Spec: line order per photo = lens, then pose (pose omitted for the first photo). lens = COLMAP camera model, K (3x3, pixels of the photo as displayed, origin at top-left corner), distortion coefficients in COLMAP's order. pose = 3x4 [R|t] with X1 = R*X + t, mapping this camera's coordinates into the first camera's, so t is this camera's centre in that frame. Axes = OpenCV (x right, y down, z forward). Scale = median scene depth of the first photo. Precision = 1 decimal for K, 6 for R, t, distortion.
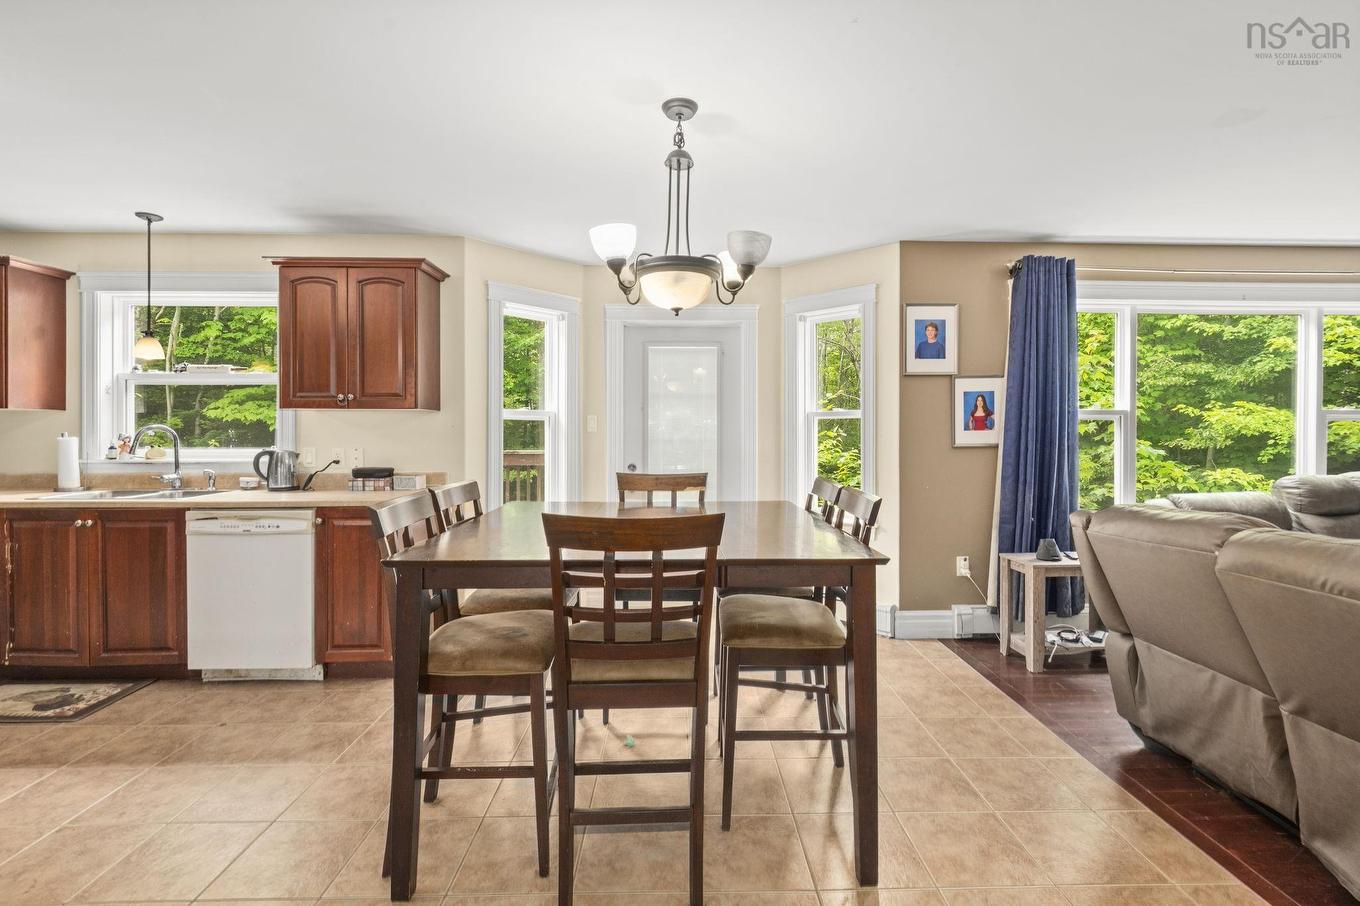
lens RADIAL K [[608.0, 0, 684.1], [0, 608.0, 432.2], [0, 0, 1]] dist [-0.003829, -0.000623]
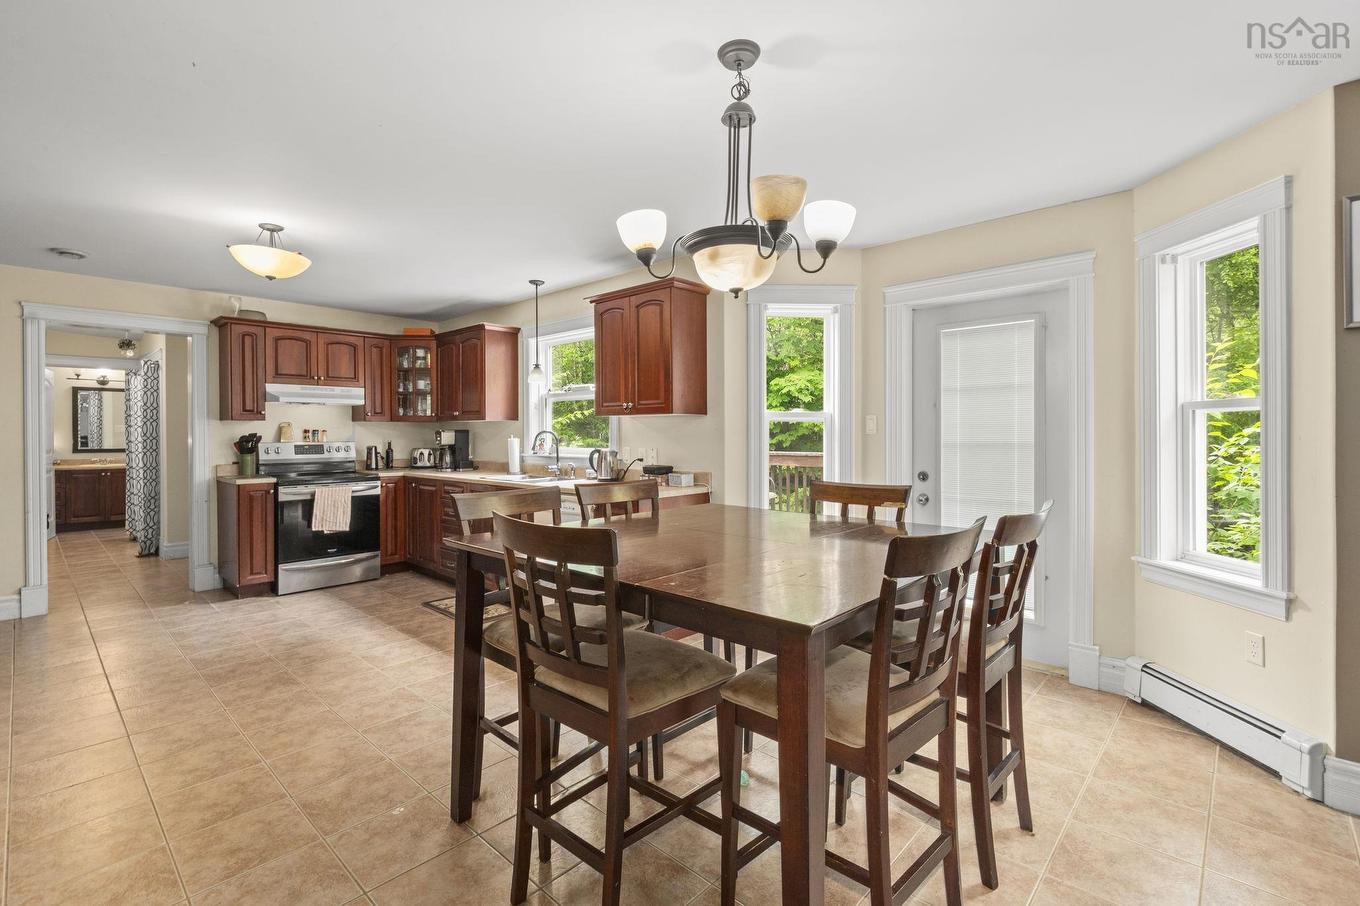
lens RADIAL K [[608.0, 0, 684.1], [0, 608.0, 432.2], [0, 0, 1]] dist [-0.003829, -0.000623]
pose [[0.718589, -0.004527, -0.695420, 0.356656], [0.002338, 0.999989, -0.004094, 0.000334], [0.695431, 0.001316, 0.718592, 0.224551]]
